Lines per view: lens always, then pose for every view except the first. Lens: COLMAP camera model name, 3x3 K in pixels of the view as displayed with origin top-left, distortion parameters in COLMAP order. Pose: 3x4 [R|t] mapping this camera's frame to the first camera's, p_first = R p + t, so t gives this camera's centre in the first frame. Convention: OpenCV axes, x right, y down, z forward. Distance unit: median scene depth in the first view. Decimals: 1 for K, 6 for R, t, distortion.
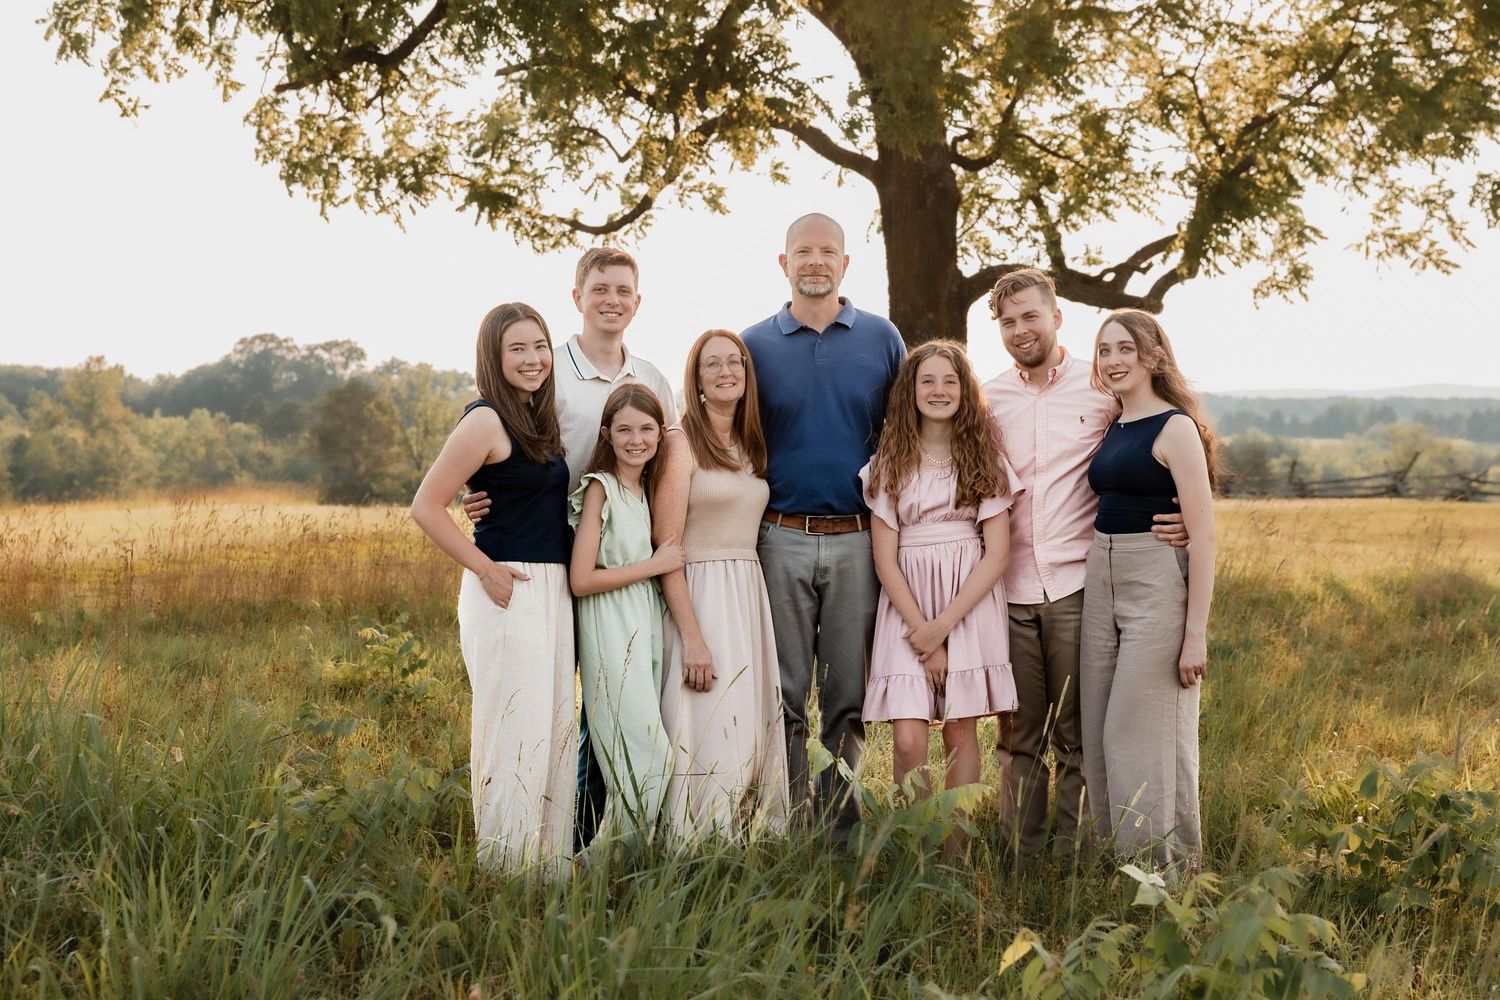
lens RADIAL K [[2954.1, 0, 709.2], [0, 2954.1, 468.9], [0, 0, 1]] dist [0.015168, 0.000000]
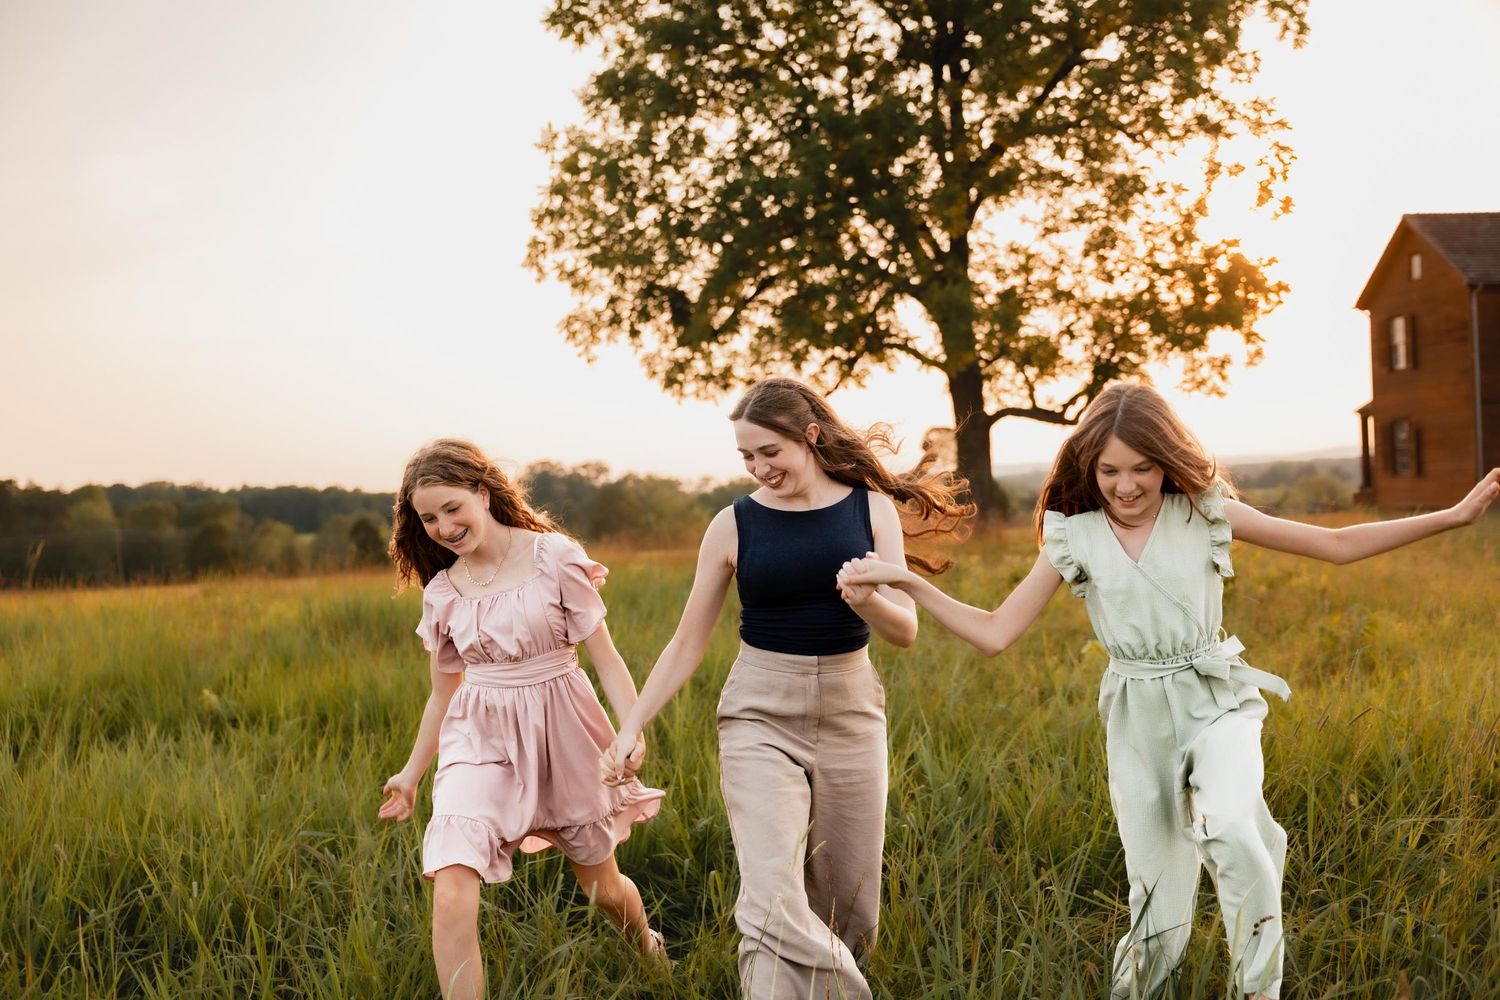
lens RADIAL K [[1989.1, 0, 719.6], [0, 1989.1, 494.9], [0, 0, 1]] dist [0.015710, 0.000000]
pose [[0.995940, -0.061453, -0.065777, -0.016893], [0.059478, 0.997730, -0.031565, 0.027336], [0.067568, 0.027525, 0.997335, -0.450426]]
